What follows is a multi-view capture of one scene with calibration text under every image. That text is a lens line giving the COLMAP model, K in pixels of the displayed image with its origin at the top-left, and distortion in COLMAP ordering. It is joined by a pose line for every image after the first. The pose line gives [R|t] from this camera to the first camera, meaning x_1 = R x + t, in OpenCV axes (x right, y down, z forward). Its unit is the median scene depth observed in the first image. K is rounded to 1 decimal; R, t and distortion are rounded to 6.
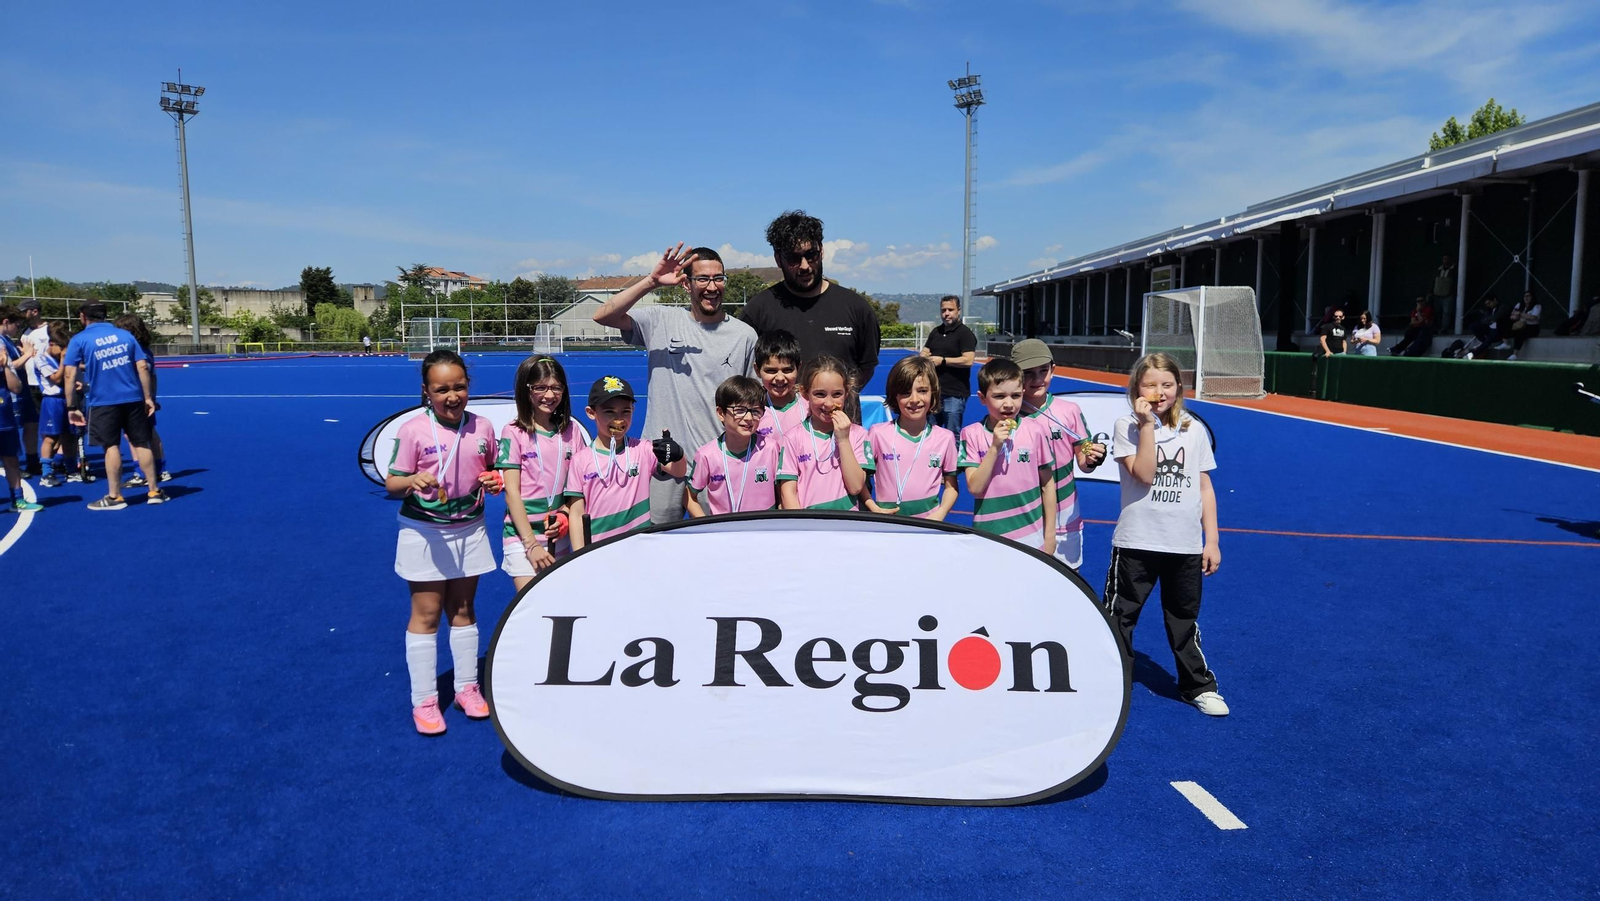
lens RADIAL K [[954.7, 0, 800.0], [0, 954.7, 450.5], [0, 0, 1]] dist [0.001840, -0.002230]
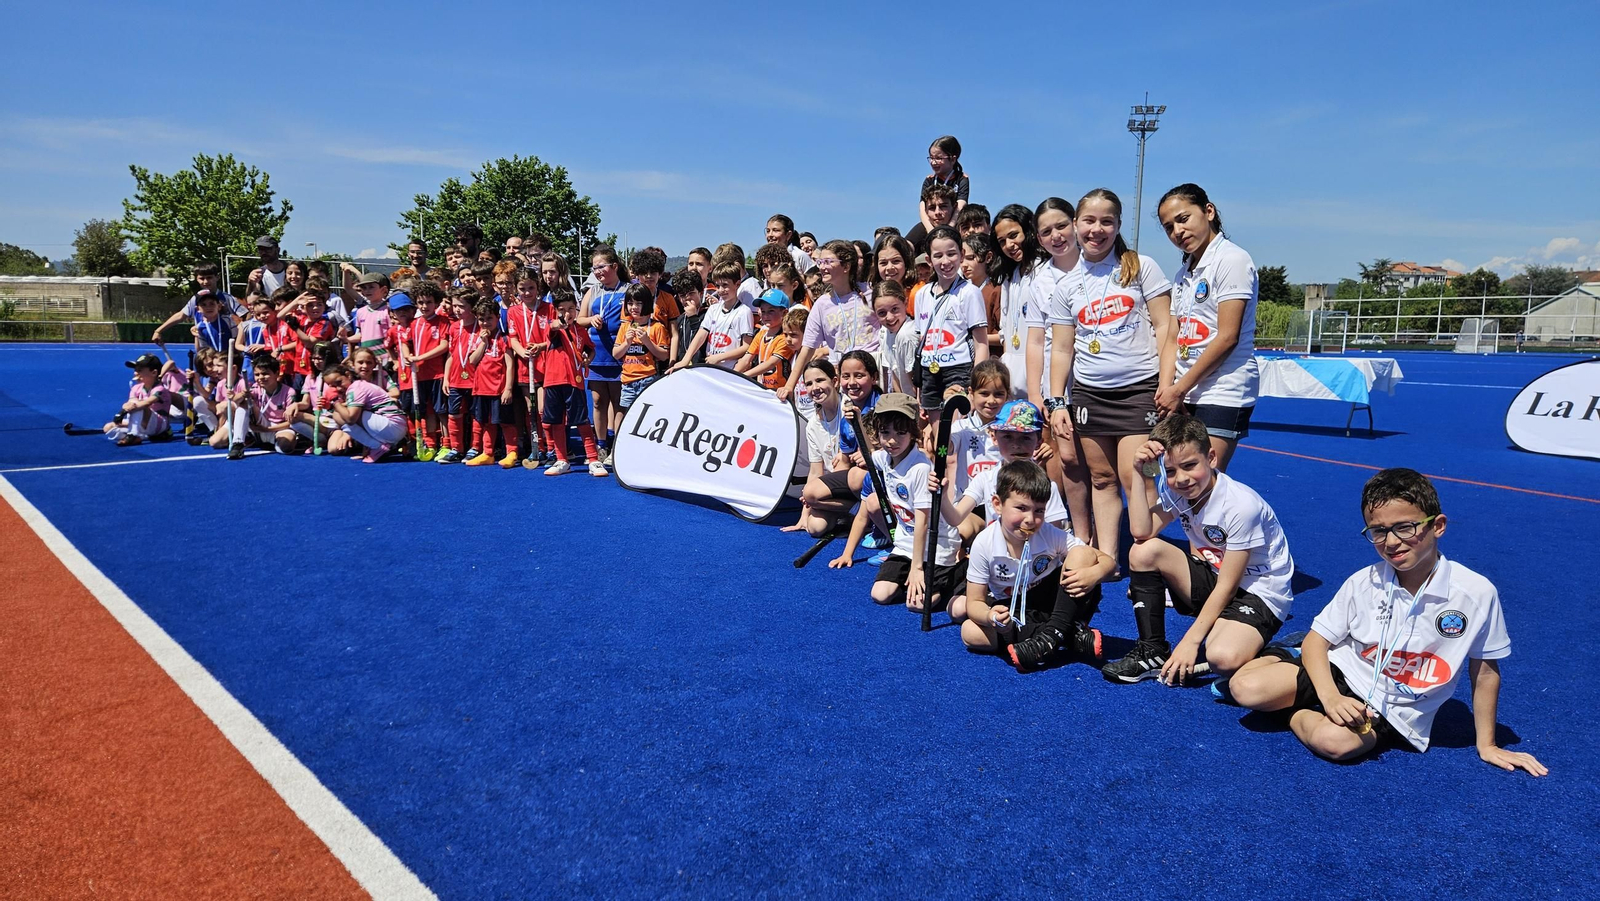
lens RADIAL K [[953.1, 0, 794.0], [0, 953.1, 458.6], [0, 0, 1]] dist [0.000747, -0.001988]
pose [[0.517930, 0.126538, -0.846012, 0.356112], [-0.125636, 0.989526, 0.071089, 0.021988], [0.846147, 0.069470, 0.528403, 0.039947]]
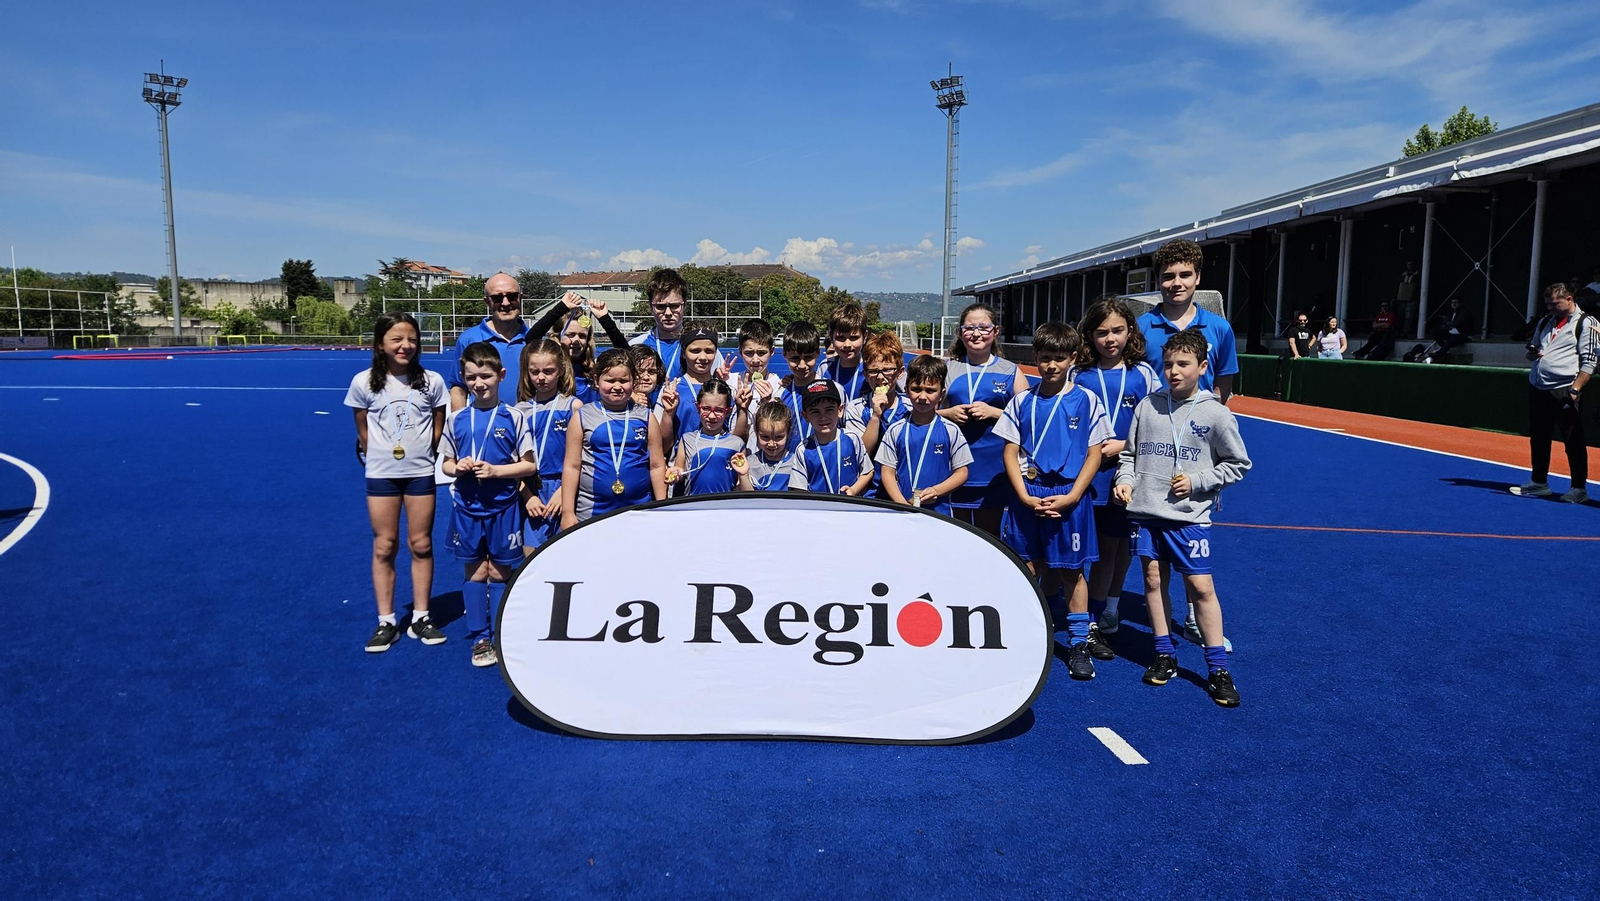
lens RADIAL K [[966.6, 0, 785.6], [0, 966.6, 450.1], [0, 0, 1]] dist [0.003036, 0.000890]
pose [[0.999950, 0.008916, 0.004464, 0.003370], [-0.008922, 0.999959, 0.001283, 0.002485], [-0.004452, -0.001323, 0.999989, -0.037497]]
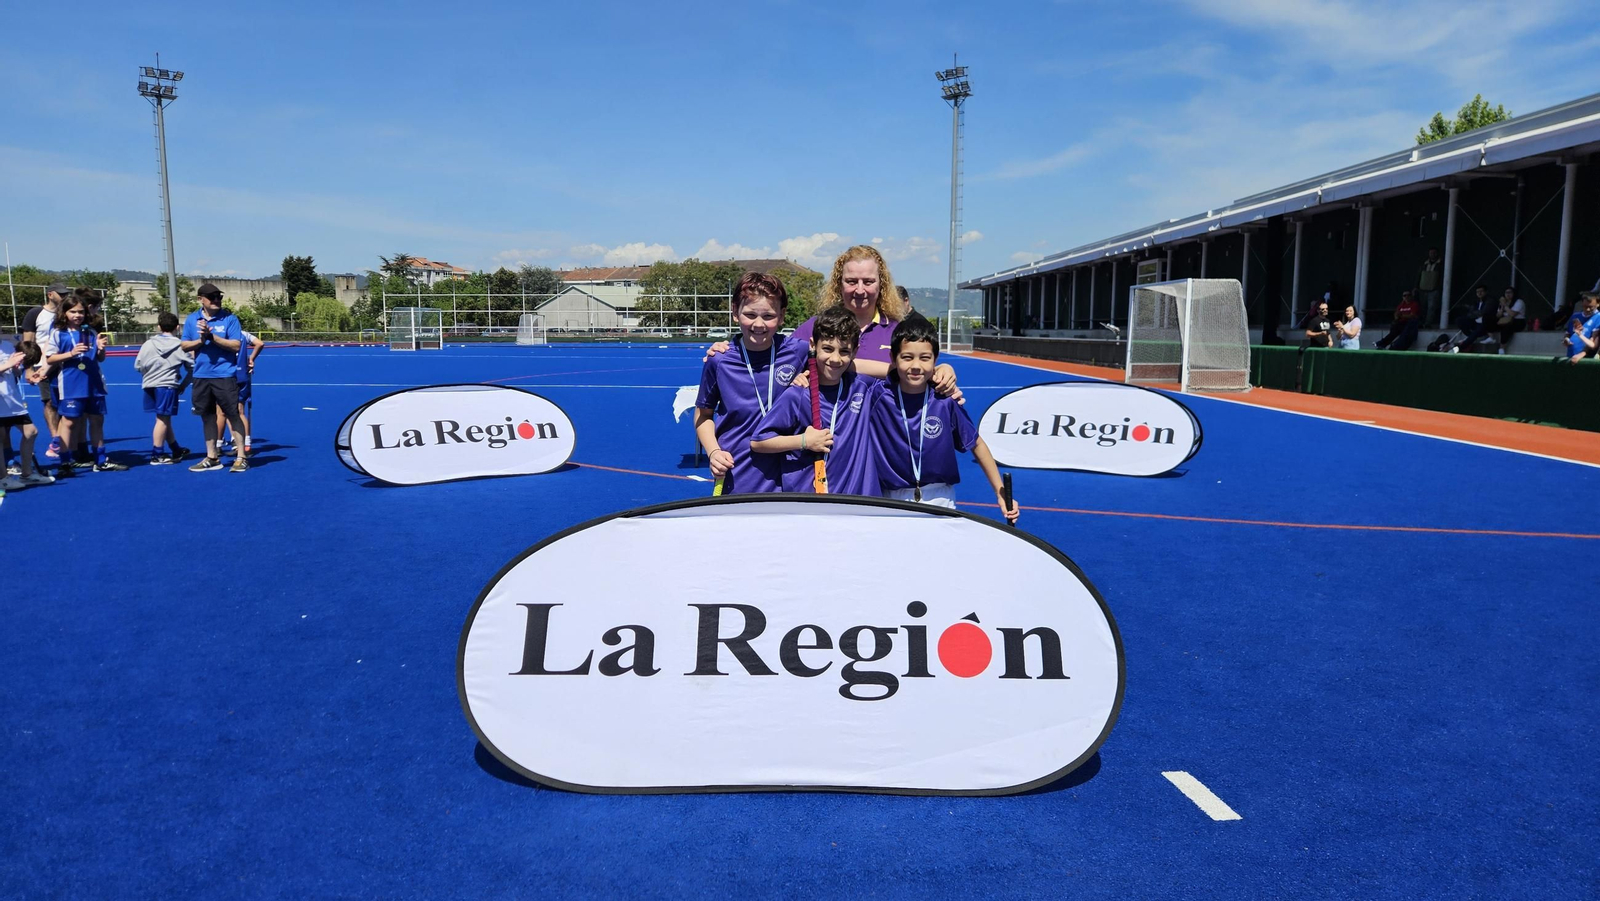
lens RADIAL K [[953.1, 0, 794.0], [0, 953.1, 458.6], [0, 0, 1]] dist [0.000747, -0.001988]
pose [[0.999938, 0.004960, 0.009946, 0.000216], [-0.005102, 0.999885, 0.014309, 0.003273], [-0.009874, -0.014359, 0.999848, 0.007634]]
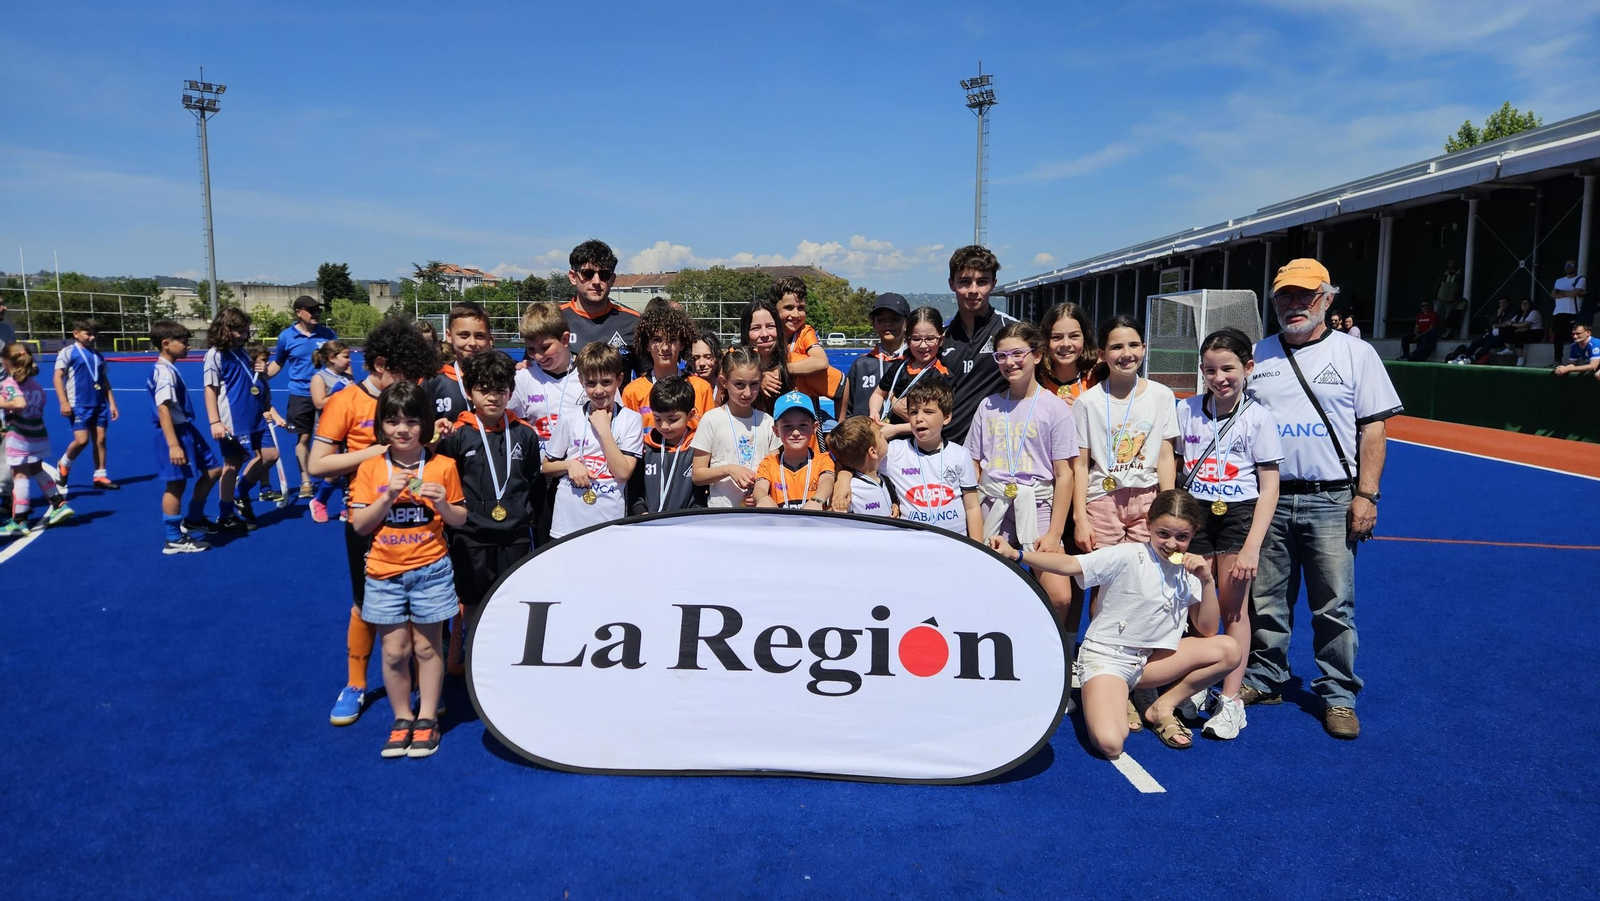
lens RADIAL K [[958.9, 0, 793.0], [0, 958.9, 452.3], [0, 0, 1]] dist [-0.001097, -0.000478]
pose [[0.999705, 0.010559, -0.021871, 0.013226], [-0.010492, 0.999940, 0.003169, 0.000038], [0.021903, -0.002939, 0.999756, -0.014765]]
